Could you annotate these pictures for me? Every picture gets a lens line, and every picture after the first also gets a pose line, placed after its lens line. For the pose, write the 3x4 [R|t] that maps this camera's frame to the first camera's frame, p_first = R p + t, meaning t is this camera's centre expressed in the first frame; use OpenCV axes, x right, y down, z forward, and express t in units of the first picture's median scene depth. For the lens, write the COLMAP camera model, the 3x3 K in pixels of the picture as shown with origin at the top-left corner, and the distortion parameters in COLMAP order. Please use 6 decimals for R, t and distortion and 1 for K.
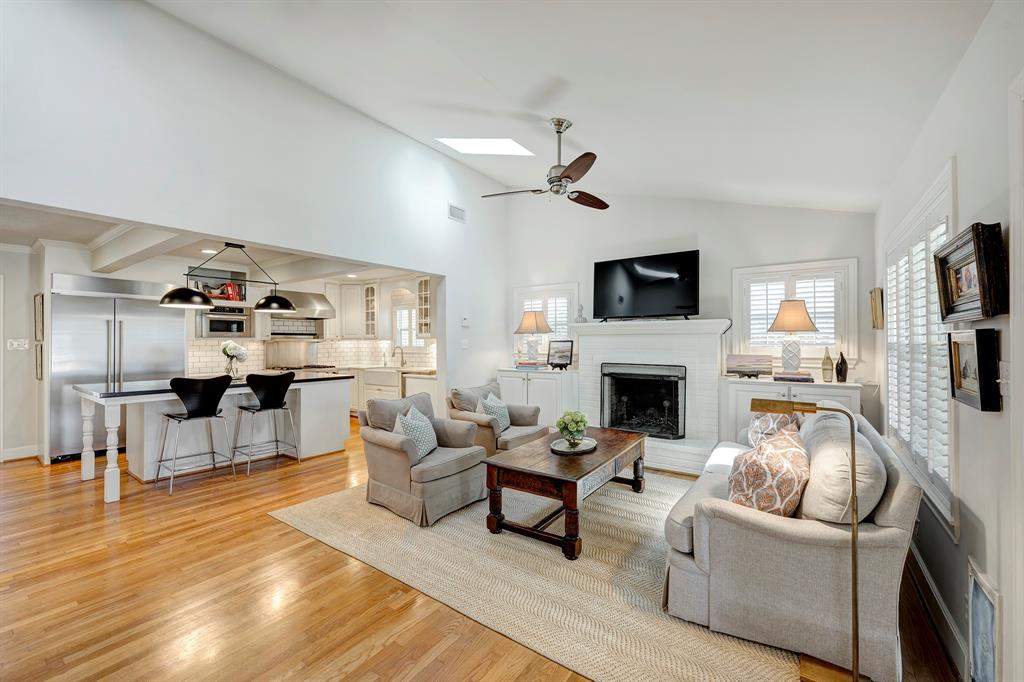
lens RADIAL K [[420.4, 0, 512.0], [0, 420.4, 341.0], [0, 0, 1]] dist [0.000021, -0.000121]
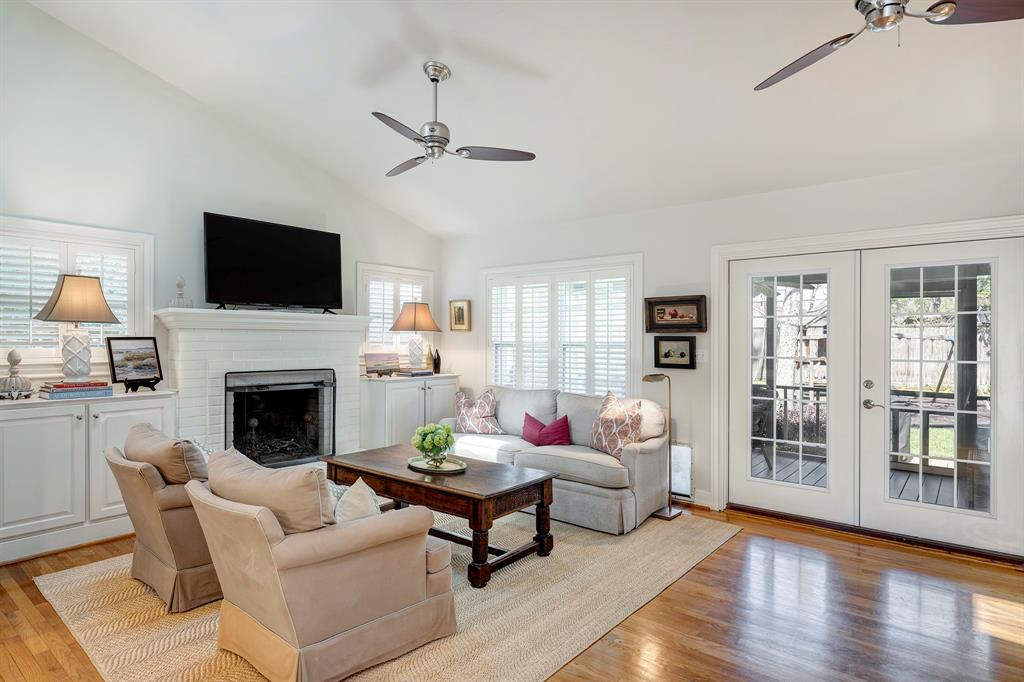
lens RADIAL K [[571.5, 0, 512.0], [0, 571.5, 341.0], [0, 0, 1]] dist [-0.000759, -0.000607]
pose [[0.065376, -0.001164, 0.997860, -0.634885], [-0.006116, 0.999980, 0.001567, -0.000144], [-0.997842, -0.006206, 0.065367, 0.508095]]
